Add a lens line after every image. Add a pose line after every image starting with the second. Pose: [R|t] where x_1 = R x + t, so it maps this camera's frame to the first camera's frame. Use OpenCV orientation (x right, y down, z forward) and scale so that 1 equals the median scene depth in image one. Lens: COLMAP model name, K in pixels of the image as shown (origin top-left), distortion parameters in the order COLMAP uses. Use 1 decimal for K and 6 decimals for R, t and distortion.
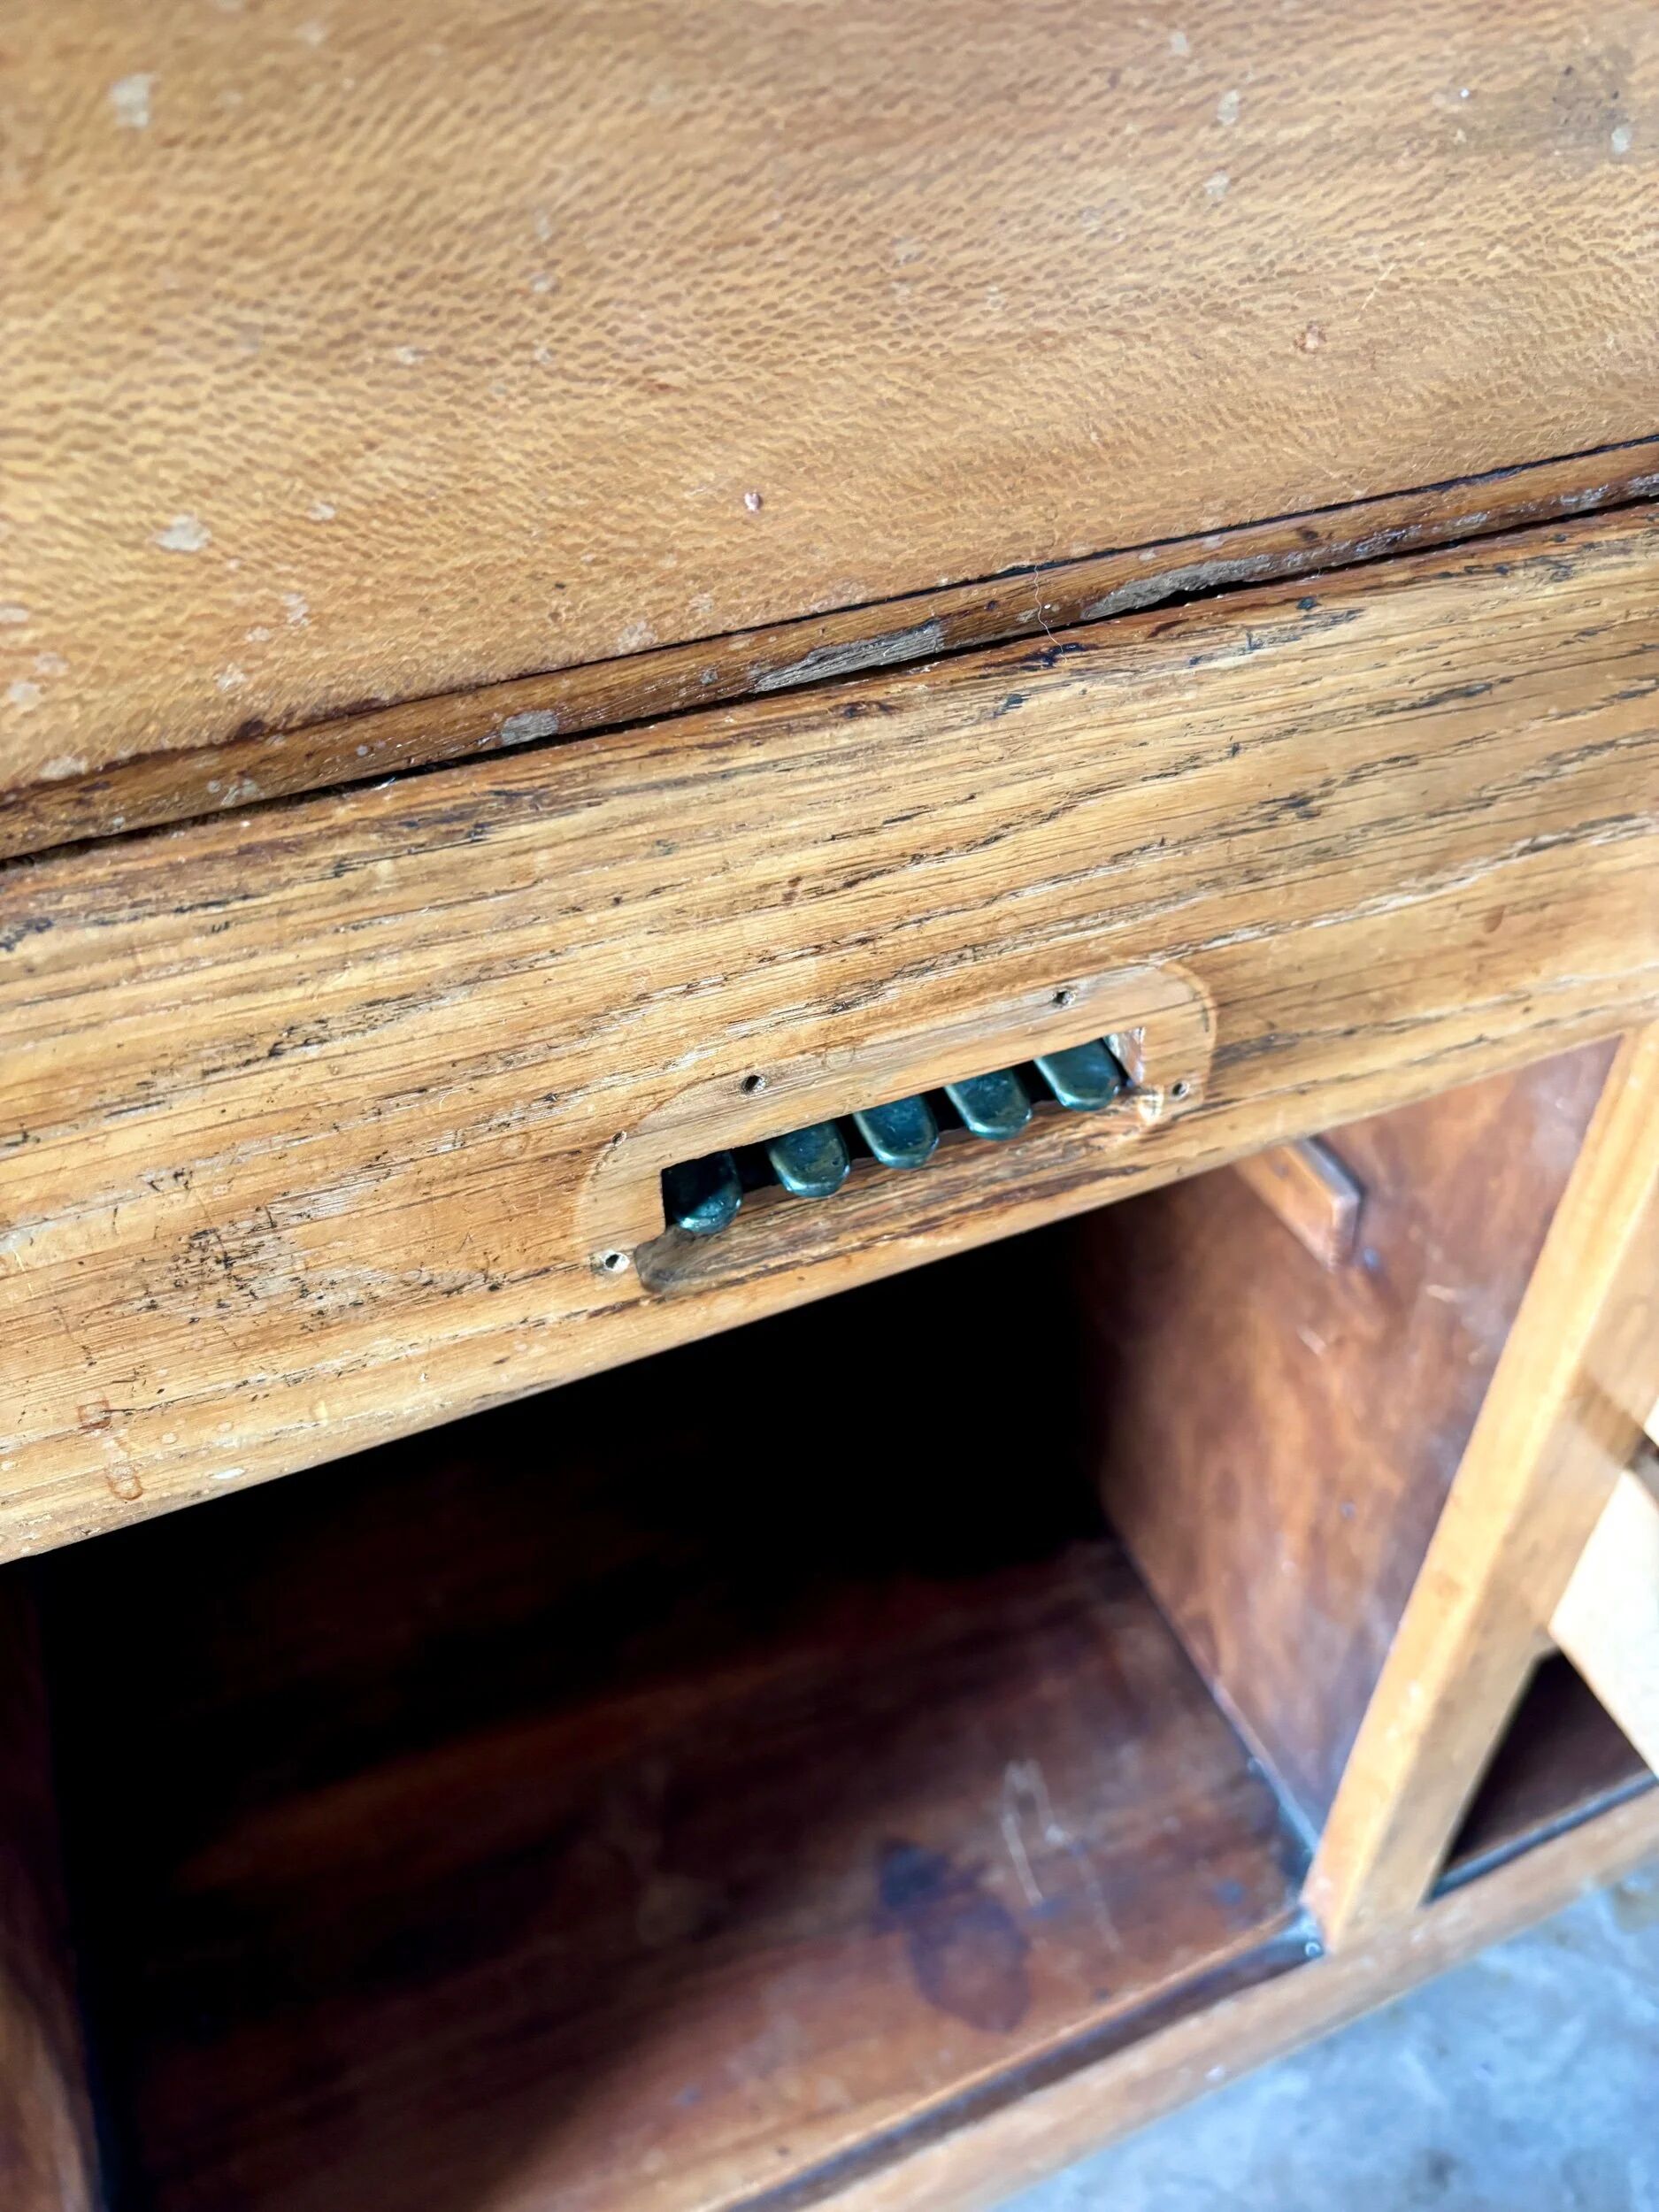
lens RADIAL K [[1733.3, 0, 854.7], [0, 1733.3, 1096.2], [0, 0, 1]] dist [-0.005868, -0.008758]
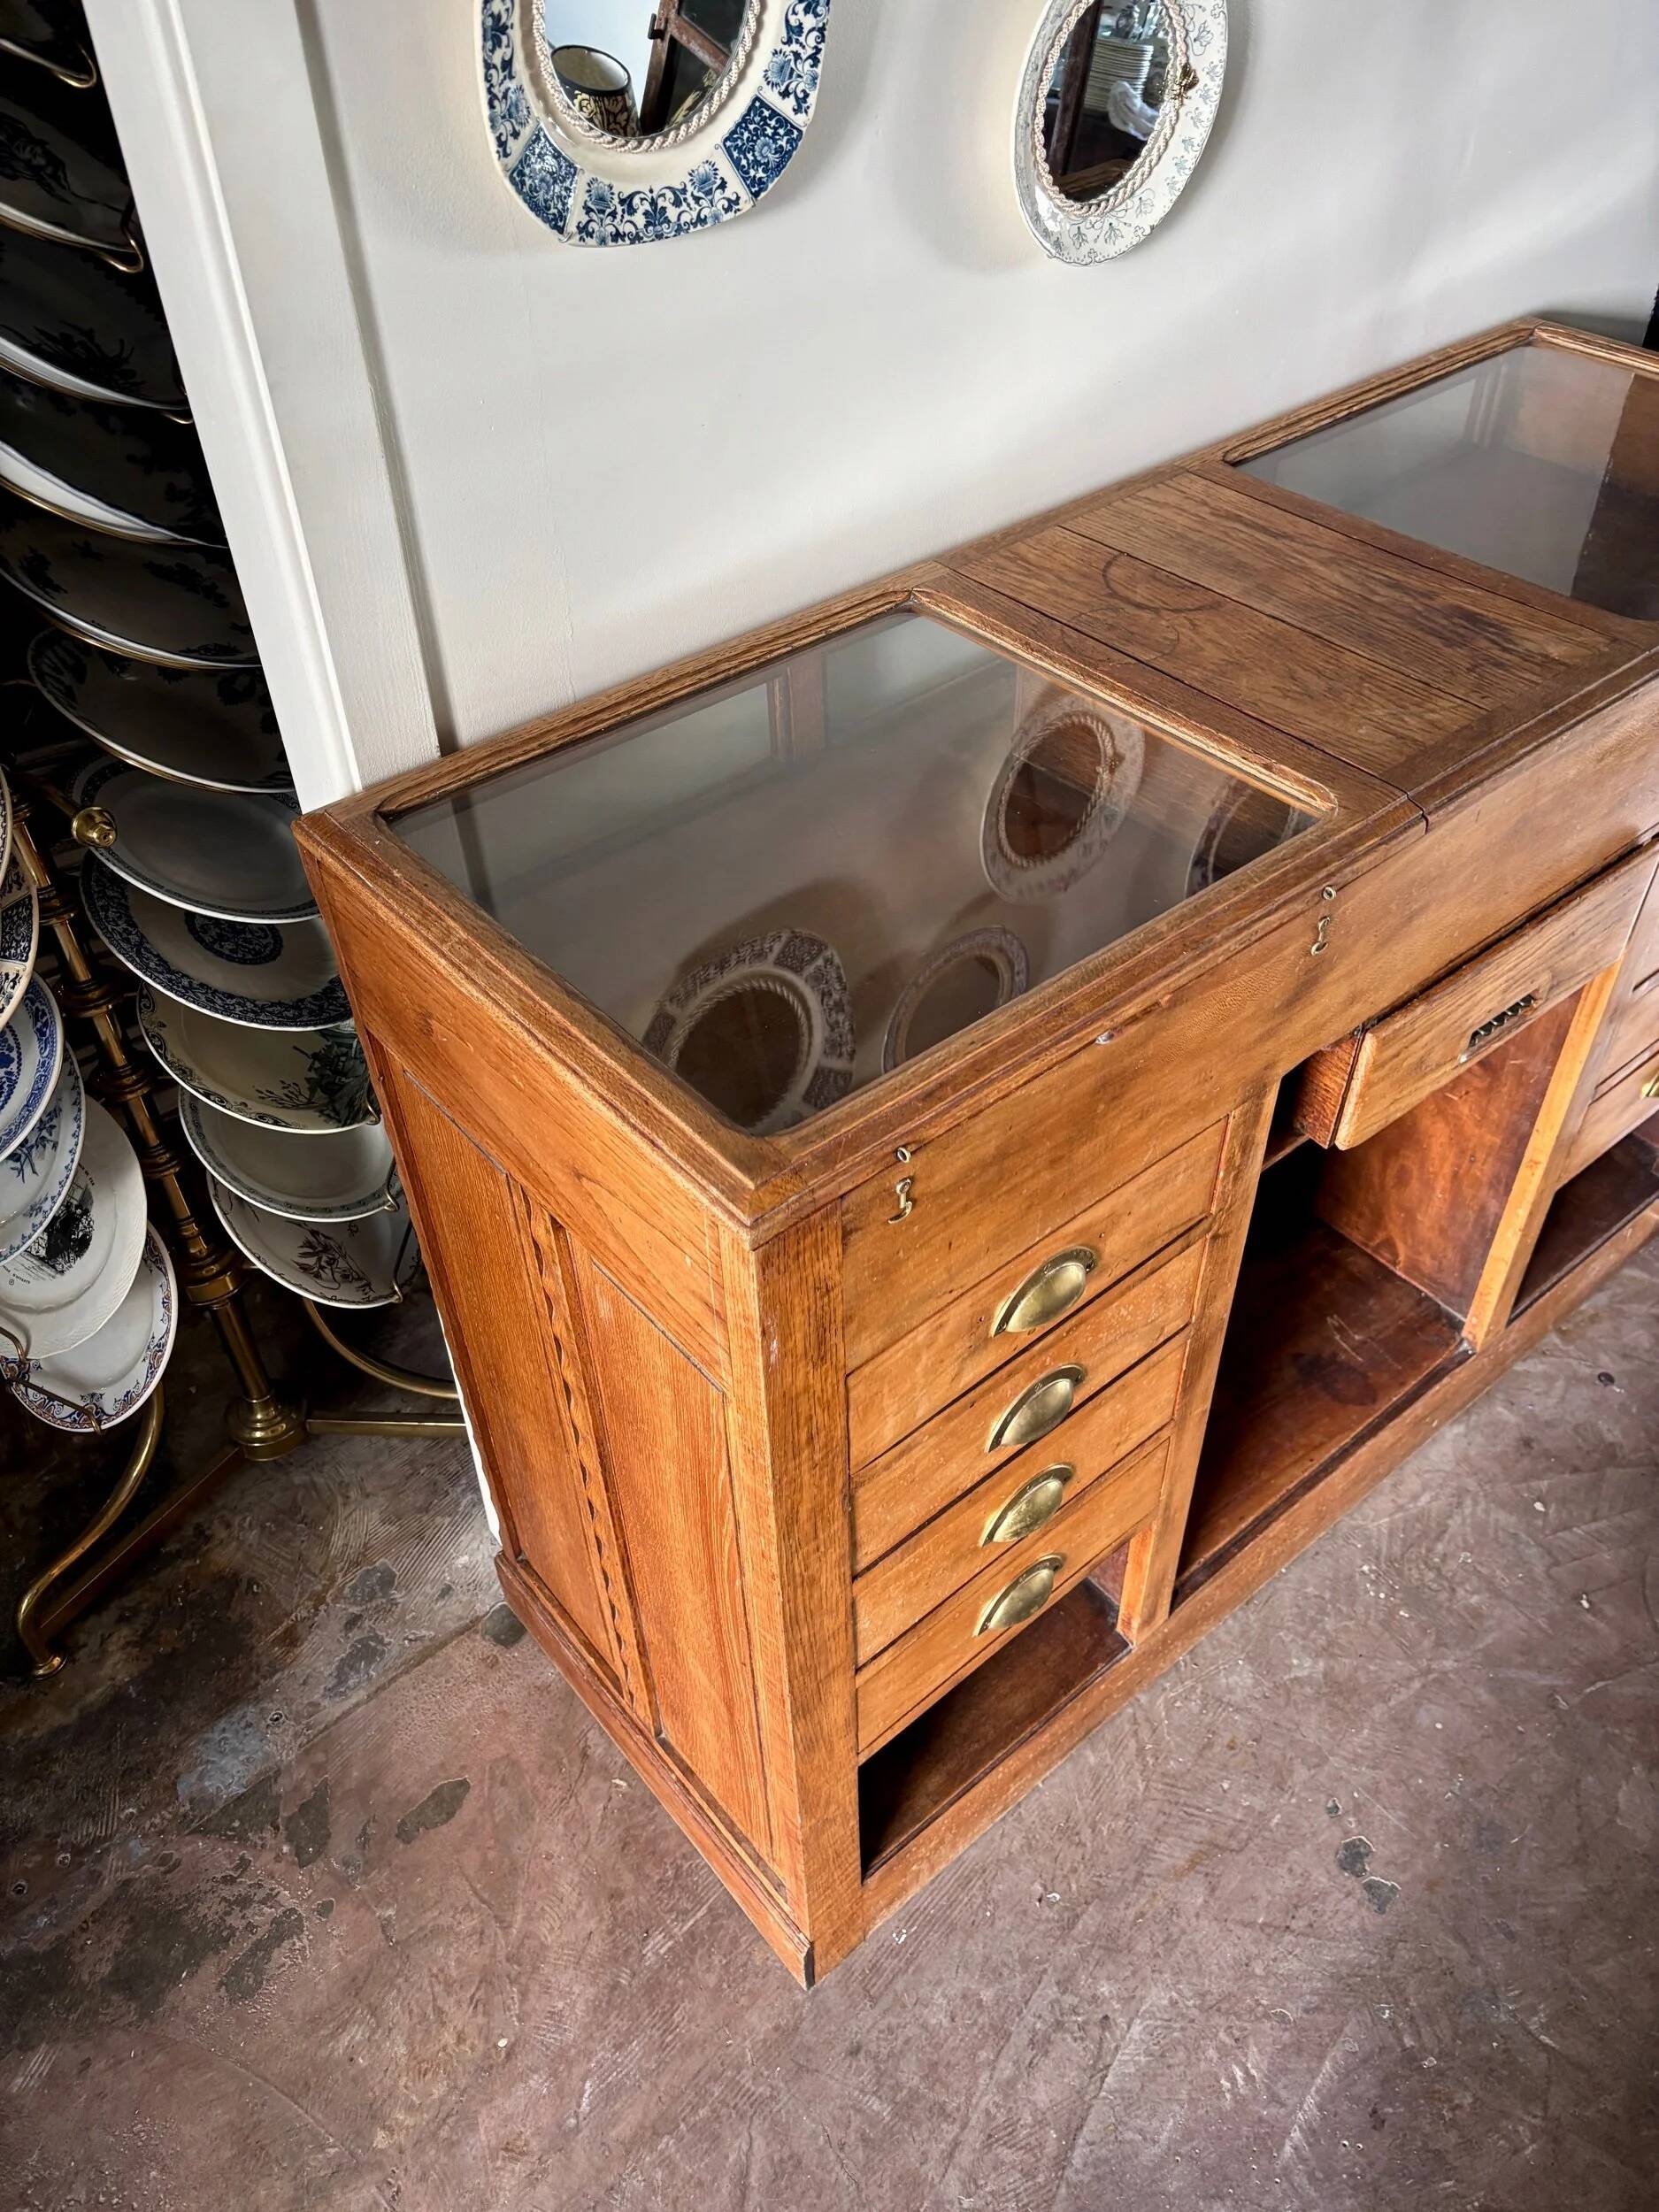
lens RADIAL K [[1685.2, 0, 841.4], [0, 1685.2, 1109.6], [0, 0, 1]] dist [0.022690, -0.012115]
pose [[0.962062, -0.192981, 0.192858, -2.903175], [0.191139, 0.981155, 0.028294, -0.229057], [-0.194684, 0.009642, 0.980819, -3.446313]]
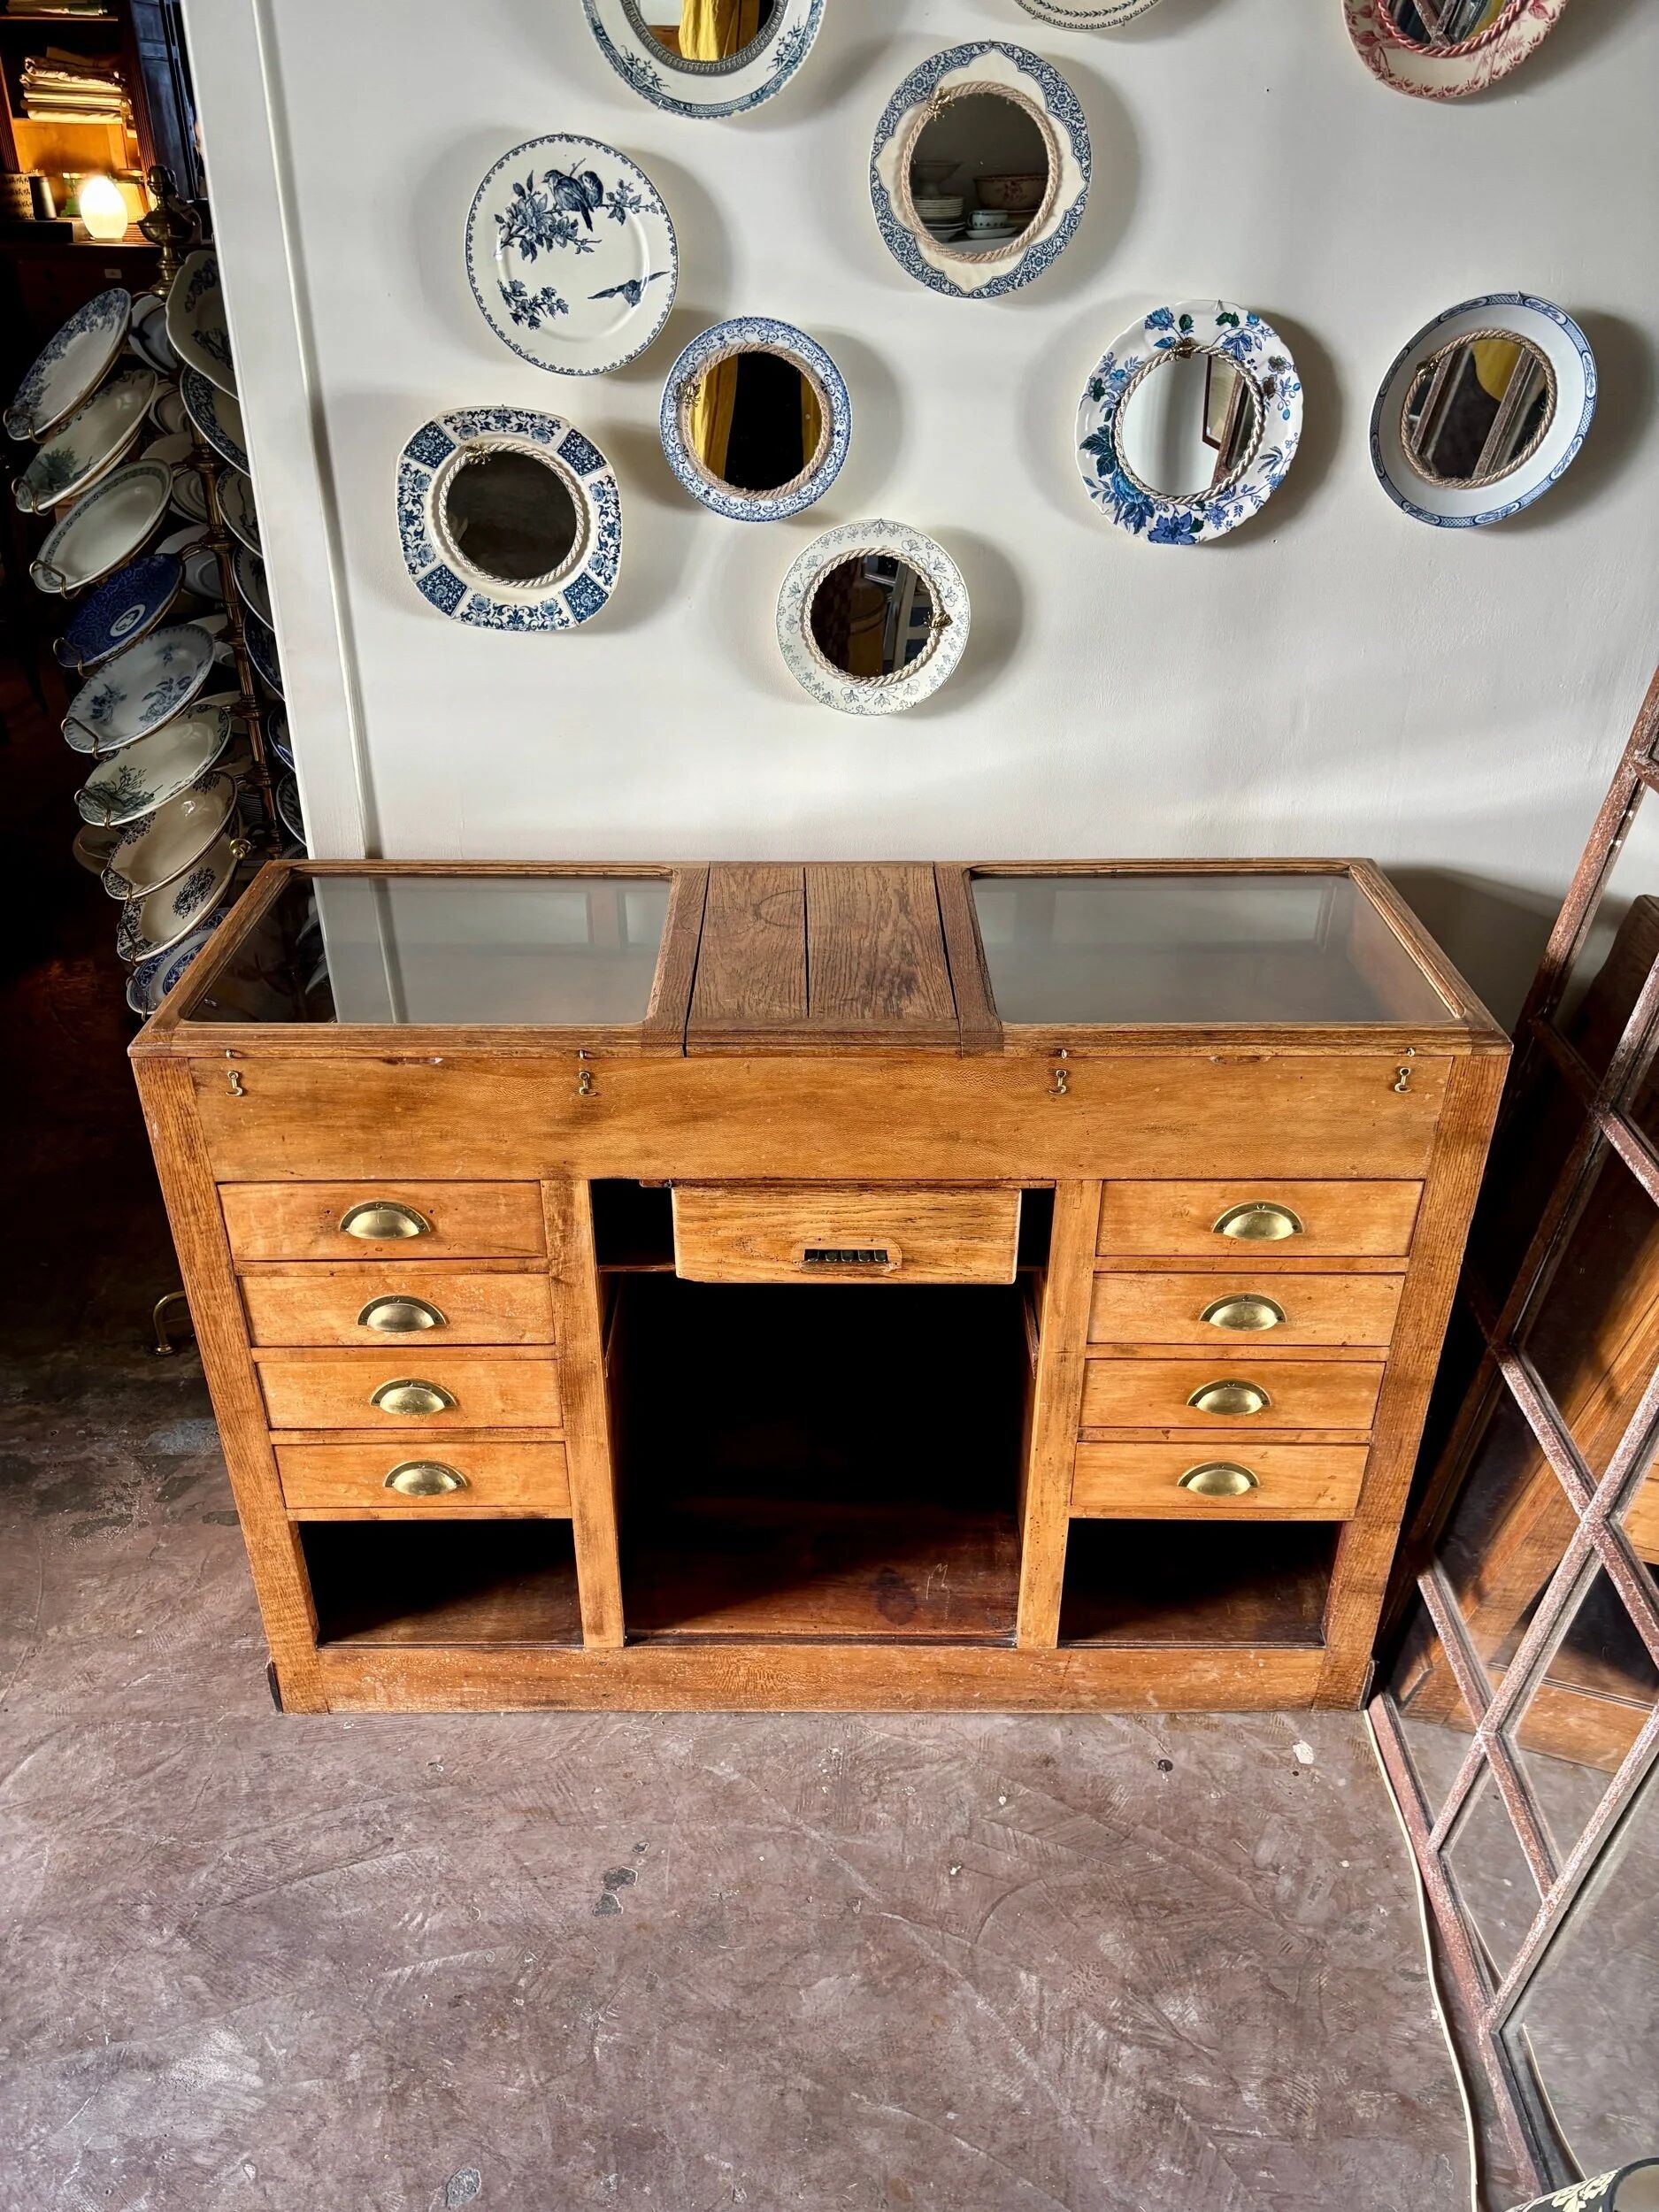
lens RADIAL K [[1683.0, 0, 819.6], [0, 1683.0, 1114.9], [0, 0, 1]] dist [0.018402, -0.005574]
pose [[0.913728, 0.215031, -0.344764, 2.185887], [-0.280176, 0.947949, -0.151309, 0.539181], [0.294282, 0.234850, 0.926414, -5.418163]]
